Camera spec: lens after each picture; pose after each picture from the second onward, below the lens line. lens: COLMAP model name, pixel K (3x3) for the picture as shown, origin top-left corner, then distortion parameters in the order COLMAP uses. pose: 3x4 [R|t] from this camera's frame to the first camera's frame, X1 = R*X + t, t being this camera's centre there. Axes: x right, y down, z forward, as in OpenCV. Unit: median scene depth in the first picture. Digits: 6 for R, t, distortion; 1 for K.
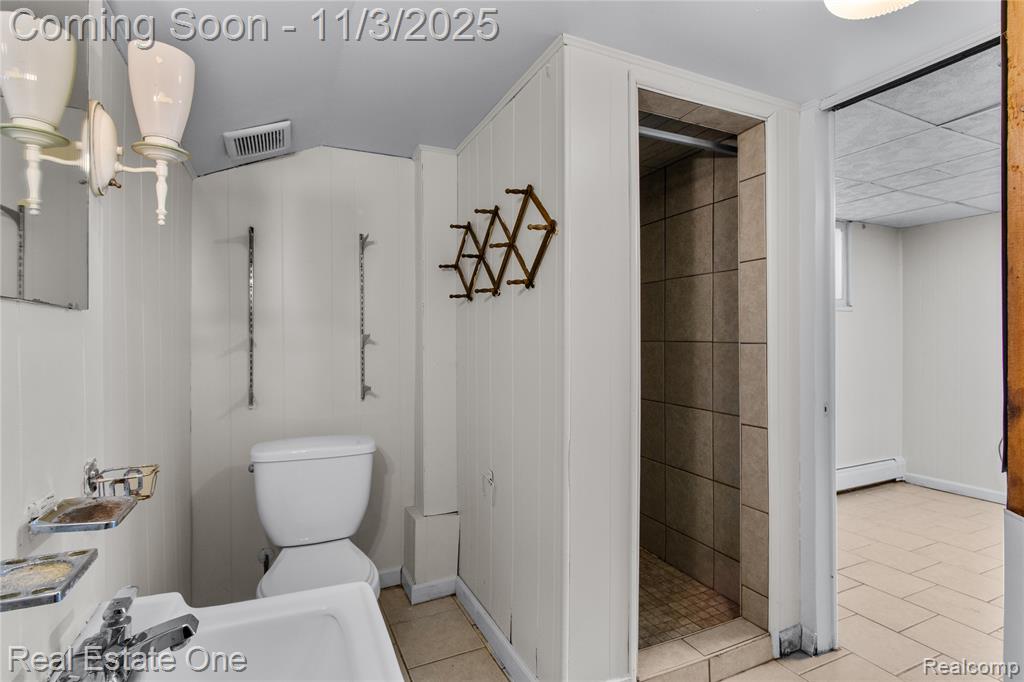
lens RADIAL K [[495.8, 0, 511.6], [0, 495.8, 341.5], [0, 0, 1]] dist [-0.002447, -0.001294]
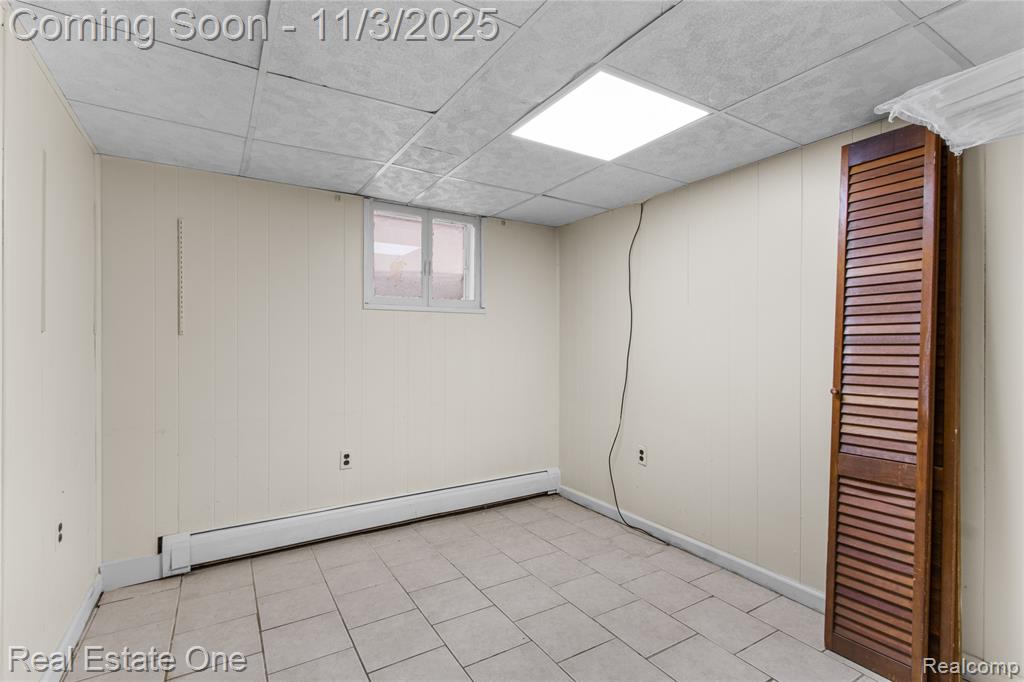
lens RADIAL K [[474.0, 0, 512.3], [0, 474.0, 342.7], [0, 0, 1]] dist [0.002420, 0.000787]
pose [[0.993769, -0.003318, 0.111408, 0.630829], [0.003238, 0.999994, 0.000899, -0.008319], [-0.111410, -0.000533, 0.993774, 0.114613]]
